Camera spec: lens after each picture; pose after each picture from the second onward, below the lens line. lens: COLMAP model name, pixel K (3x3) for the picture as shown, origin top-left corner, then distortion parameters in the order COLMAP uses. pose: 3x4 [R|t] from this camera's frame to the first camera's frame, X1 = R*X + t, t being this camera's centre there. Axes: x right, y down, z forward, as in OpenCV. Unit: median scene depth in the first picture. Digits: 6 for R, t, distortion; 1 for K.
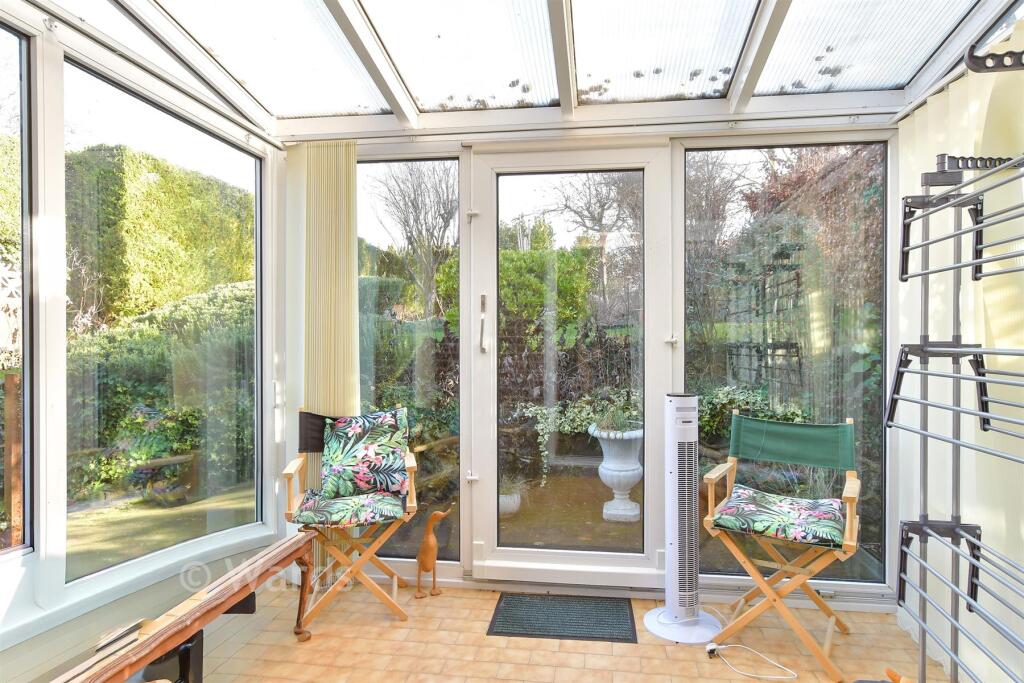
lens RADIAL K [[586.7, 0, 512.0], [0, 586.7, 341.5], [0, 0, 1]] dist [-0.002091, -0.000046]
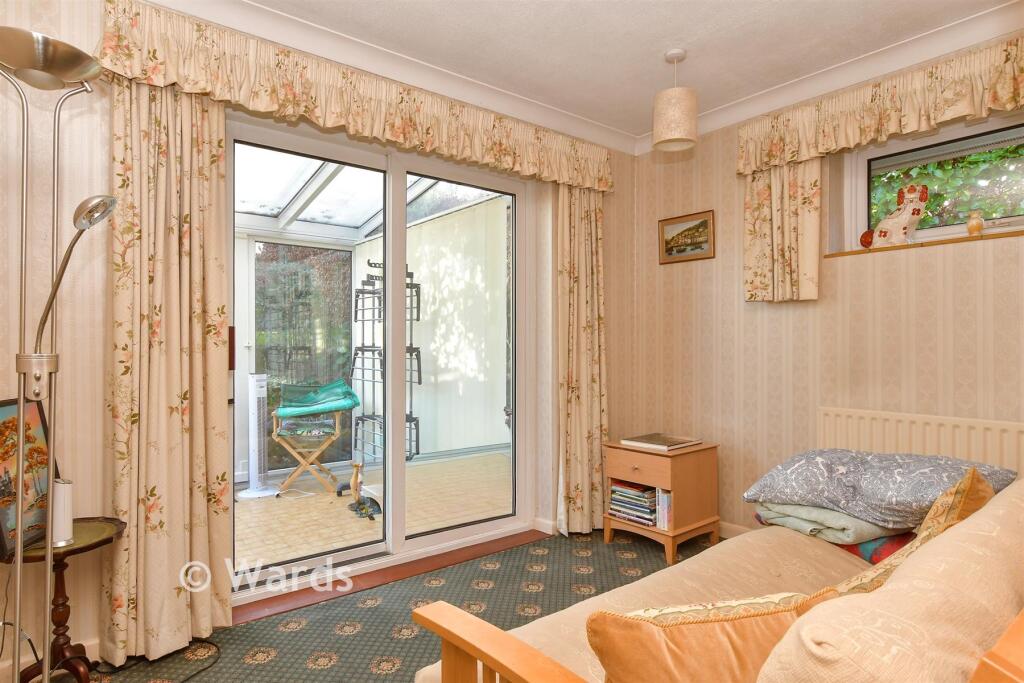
lens RADIAL K [[586.7, 0, 512.0], [0, 586.7, 341.5], [0, 0, 1]] dist [-0.002091, -0.000046]
pose [[0.682926, 0.000430, 0.730488, -0.563186], [0.005352, 0.999970, -0.005592, -0.000271], [-0.730468, 0.007729, 0.682903, -0.950903]]
